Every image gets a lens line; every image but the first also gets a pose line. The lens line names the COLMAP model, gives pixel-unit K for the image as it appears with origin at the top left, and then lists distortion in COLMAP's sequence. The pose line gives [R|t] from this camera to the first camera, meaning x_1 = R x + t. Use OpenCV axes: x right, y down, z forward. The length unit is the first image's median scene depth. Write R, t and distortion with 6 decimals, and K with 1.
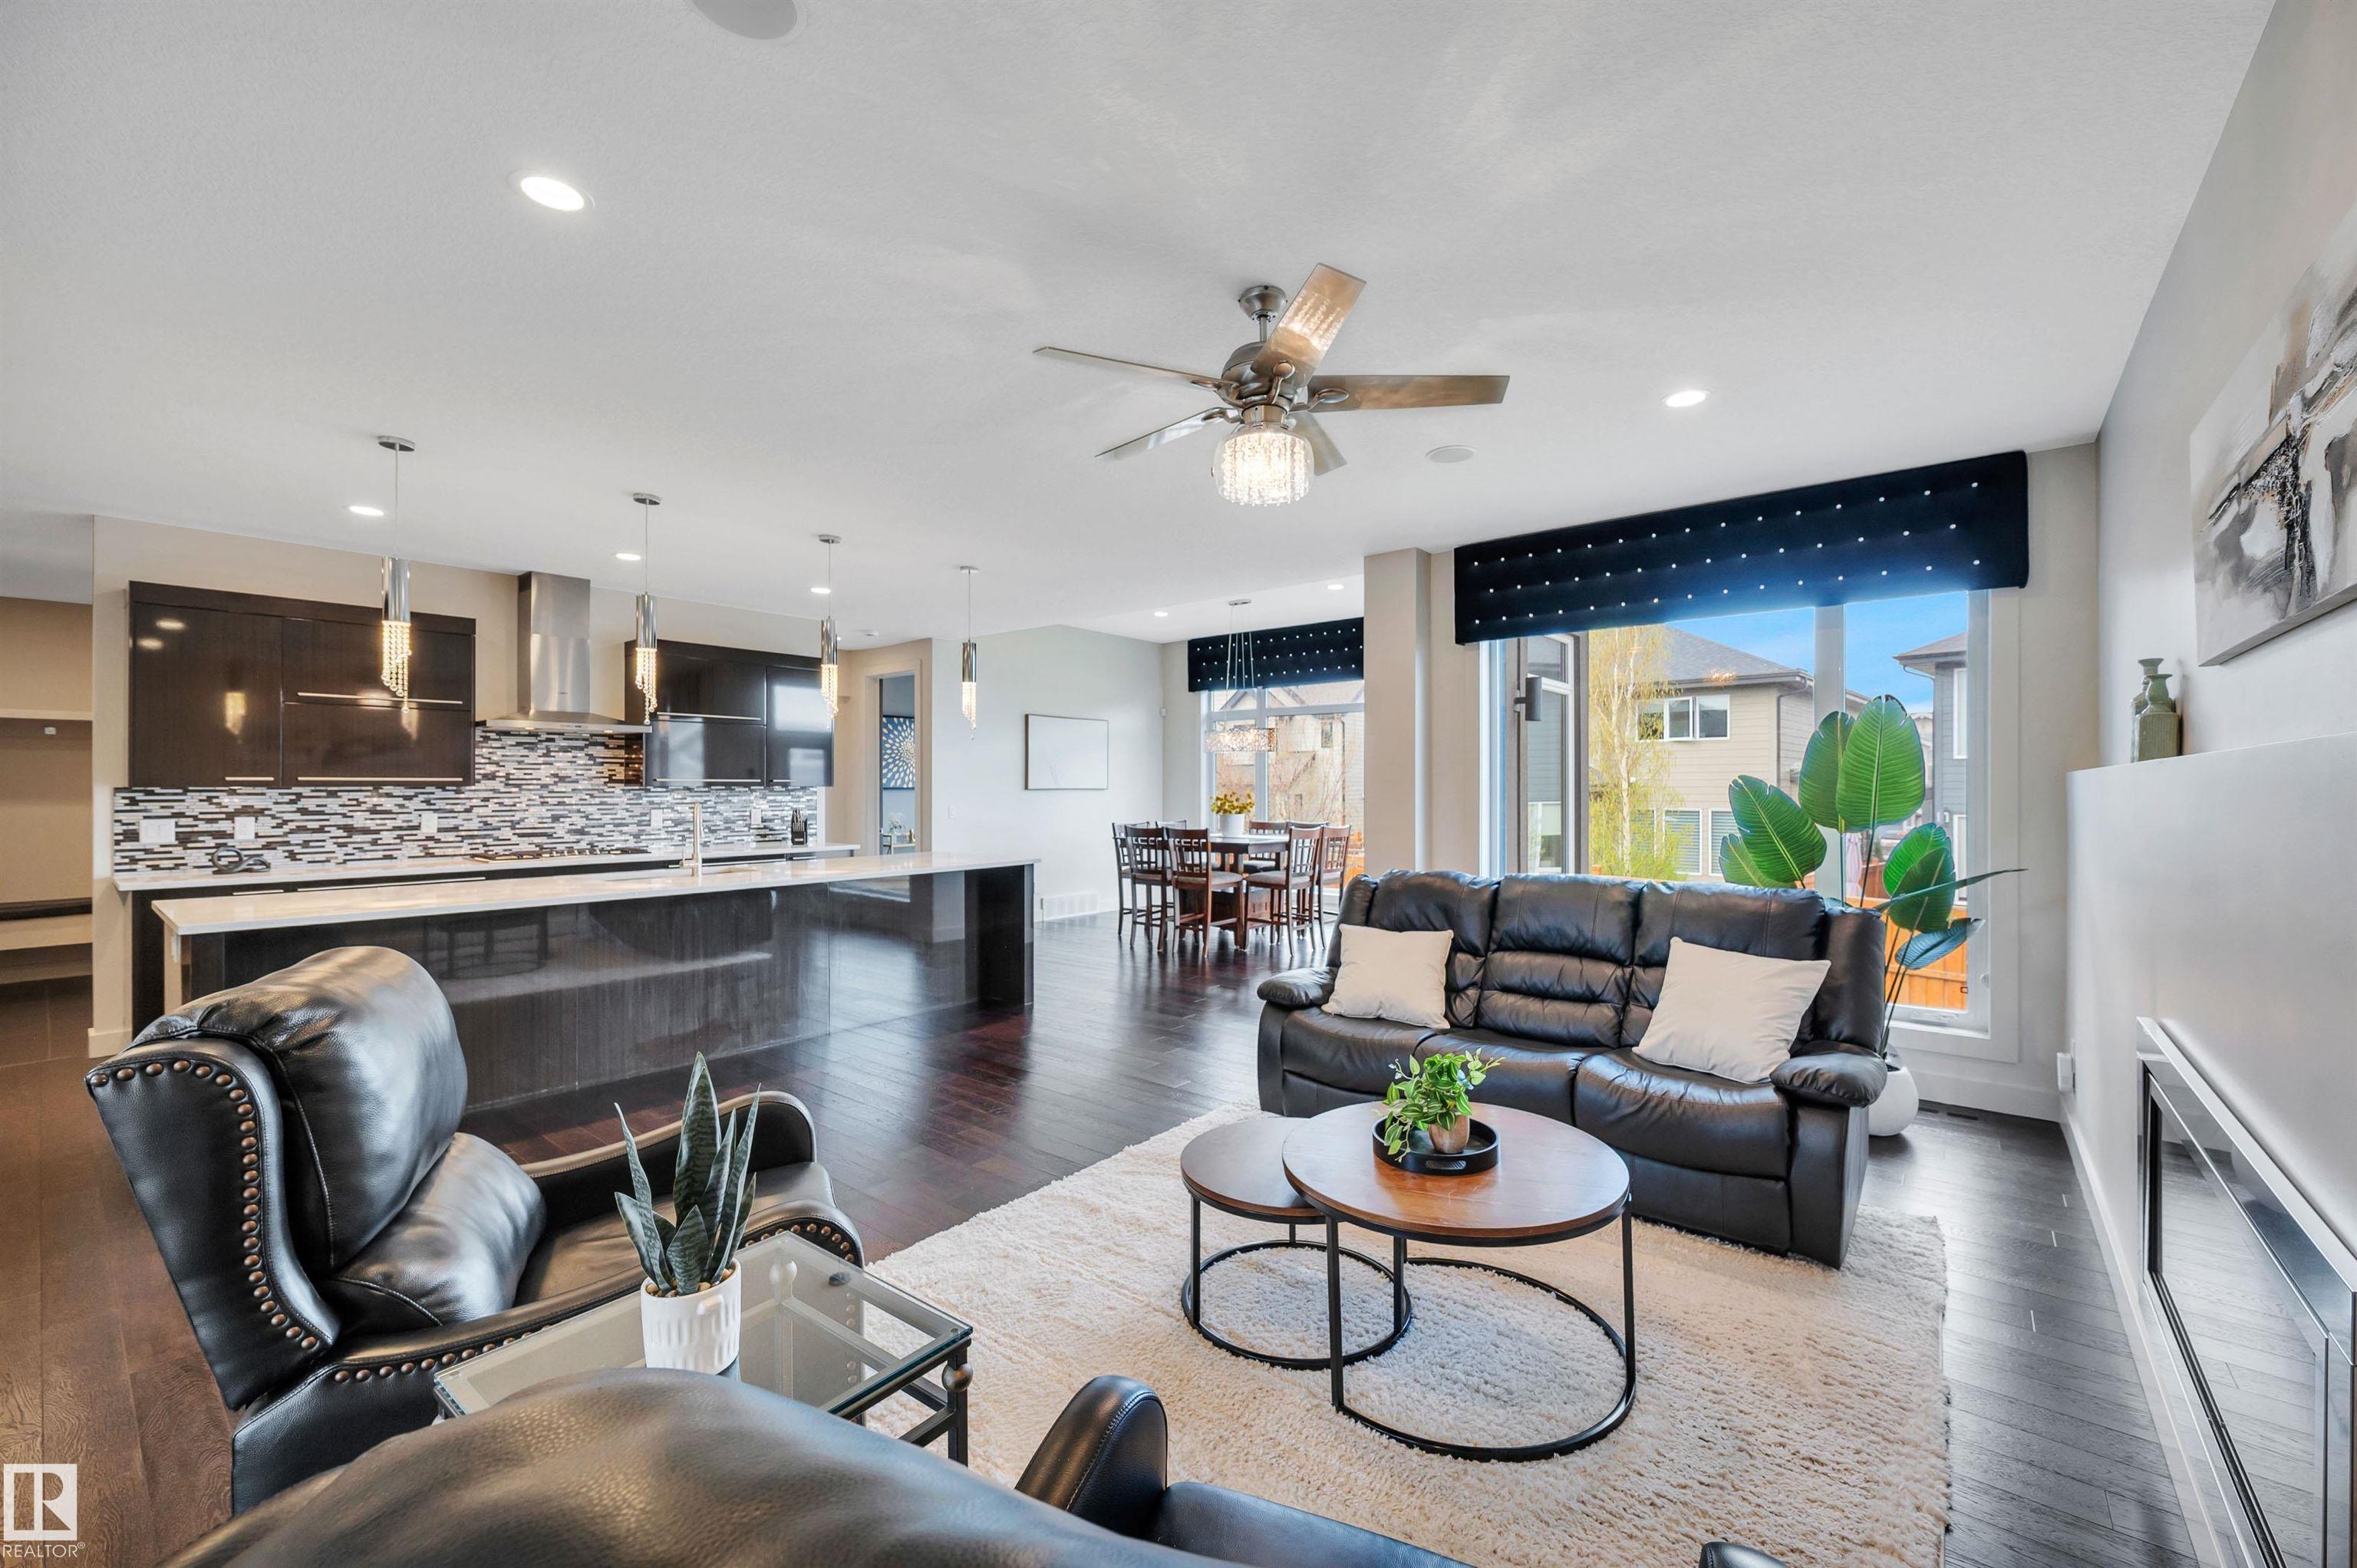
lens RADIAL K [[958.1, 0, 1185.1], [0, 958.1, 791.7], [0, 0, 1]] dist [0.003454, 0.001311]
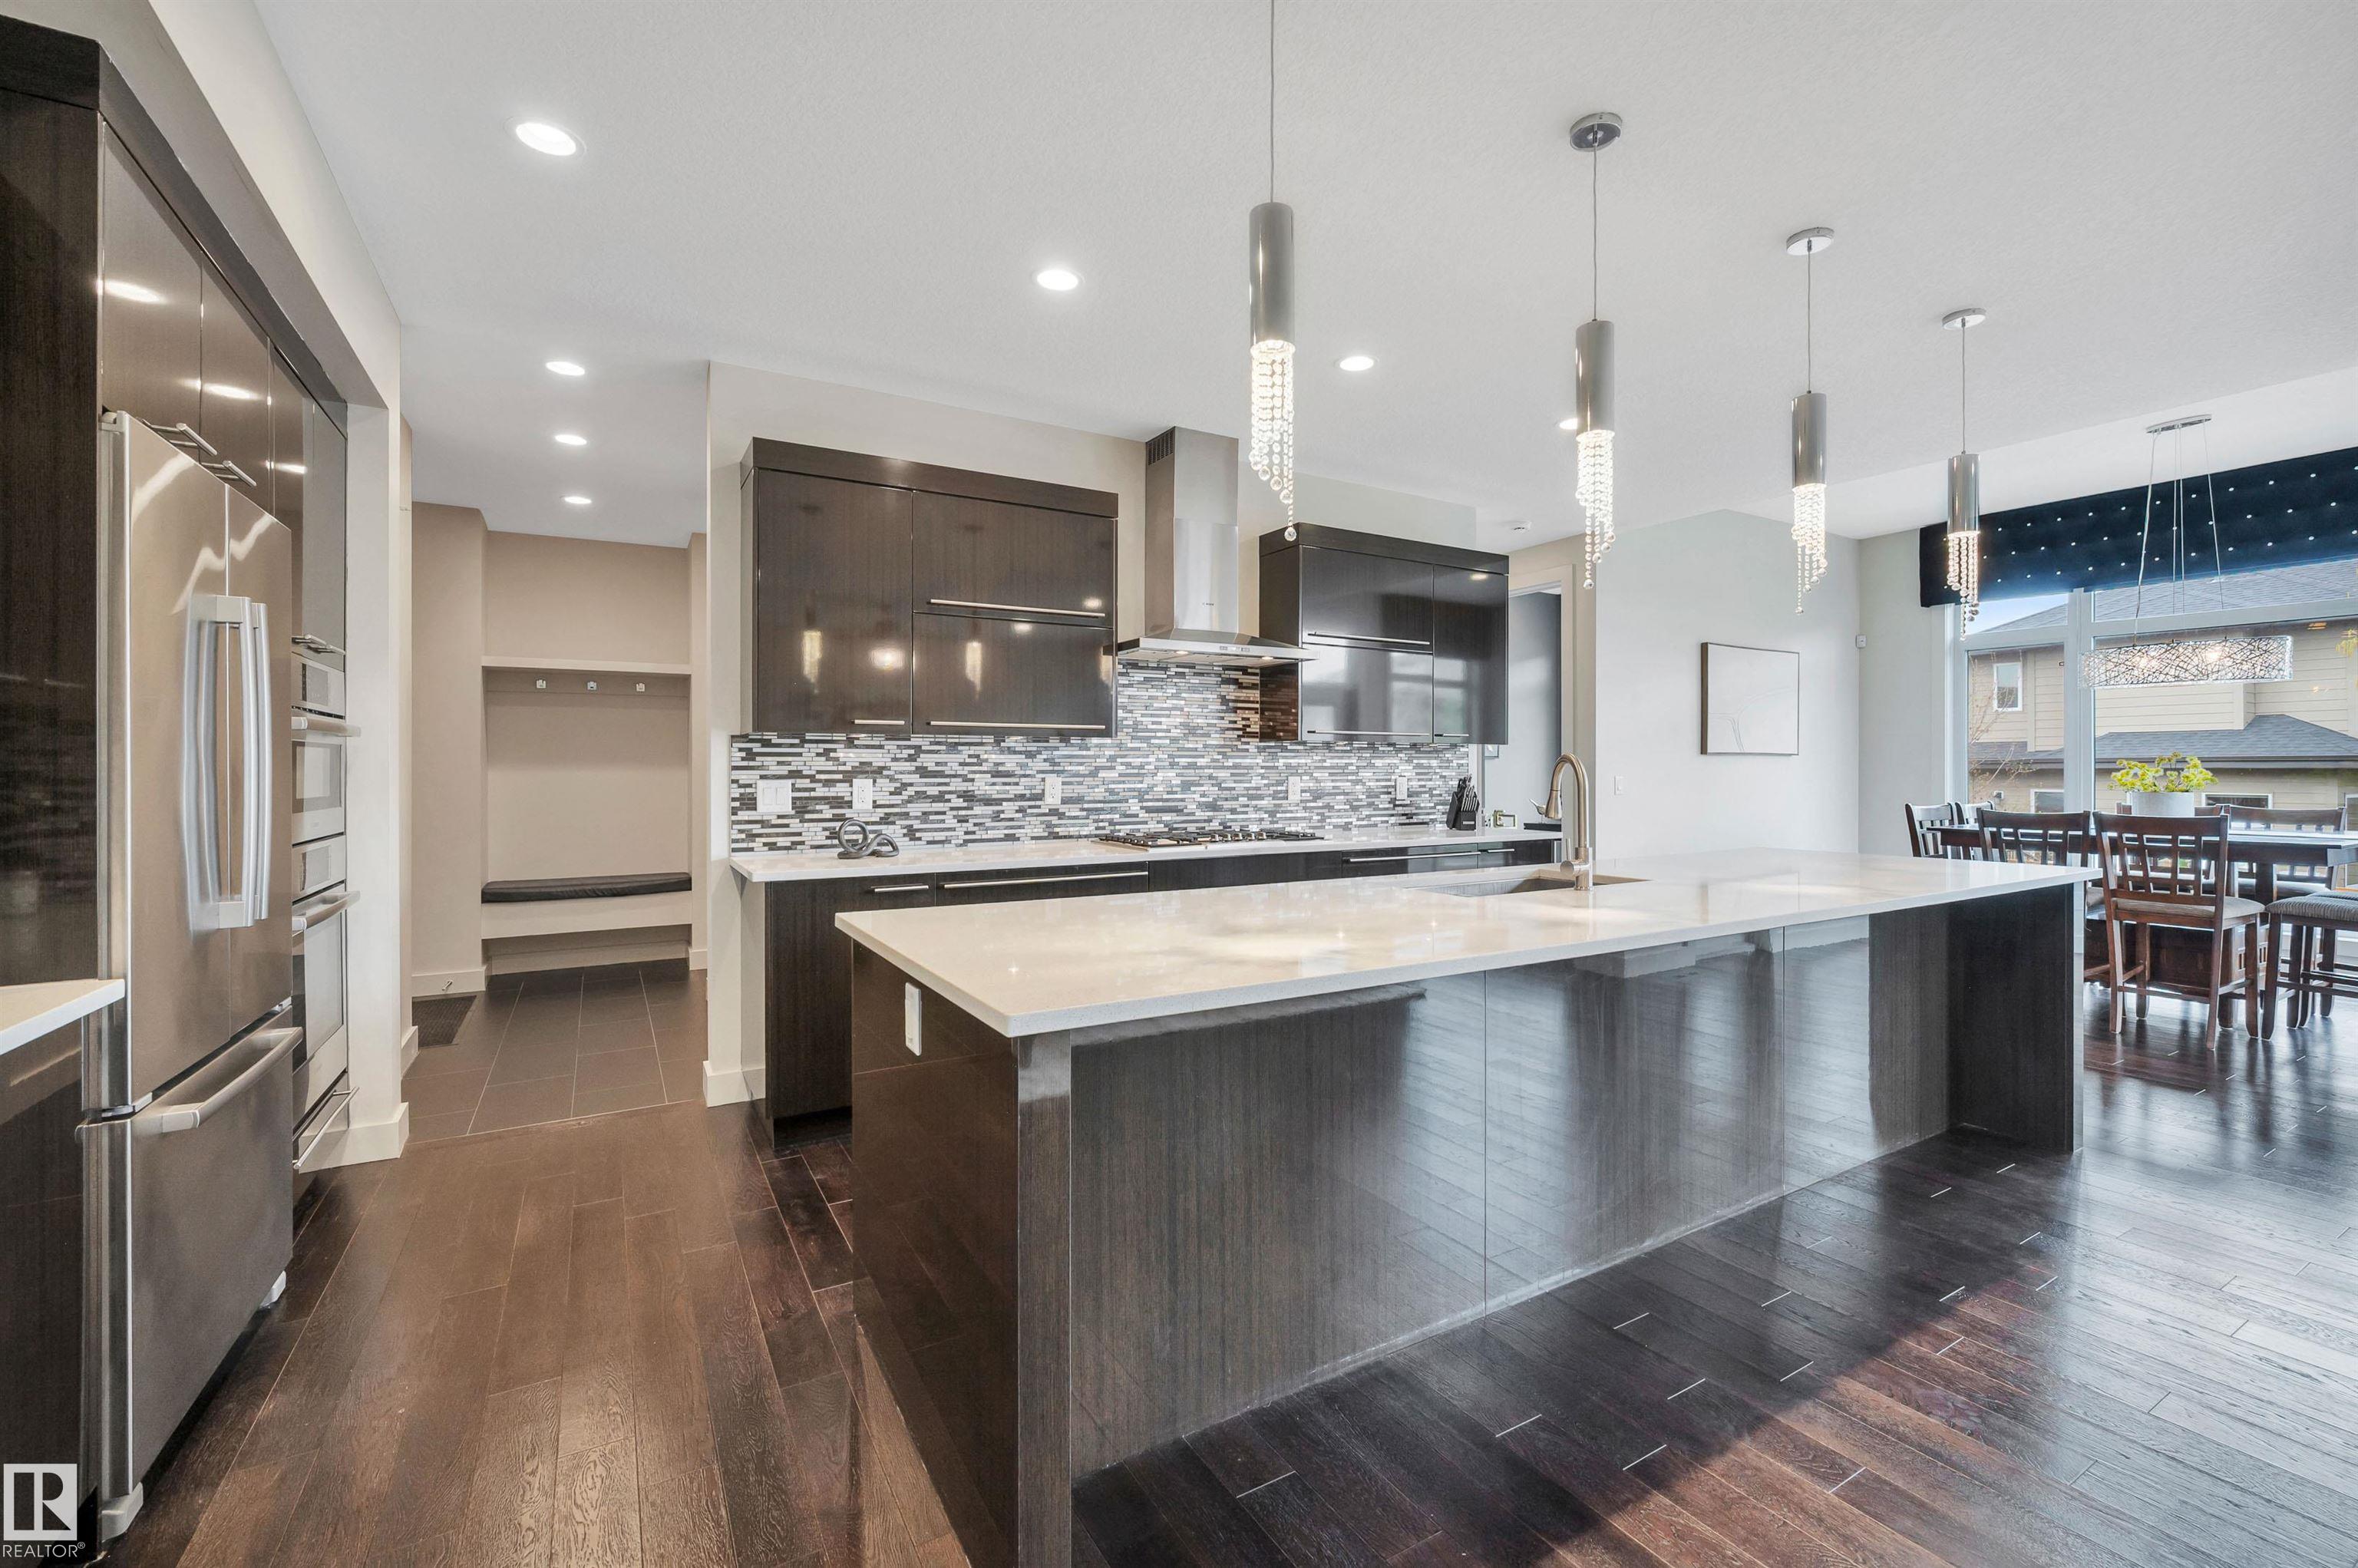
lens RADIAL K [[958.5, 0, 1168.2], [0, 958.5, 775.1], [0, 0, 1]] dist [0.003454, 0.001311]
pose [[0.941493, 0.004494, -0.337002, -0.472228], [-0.003518, 0.999988, 0.003509, 0.018627], [0.337013, -0.002118, 0.941497, 0.365284]]
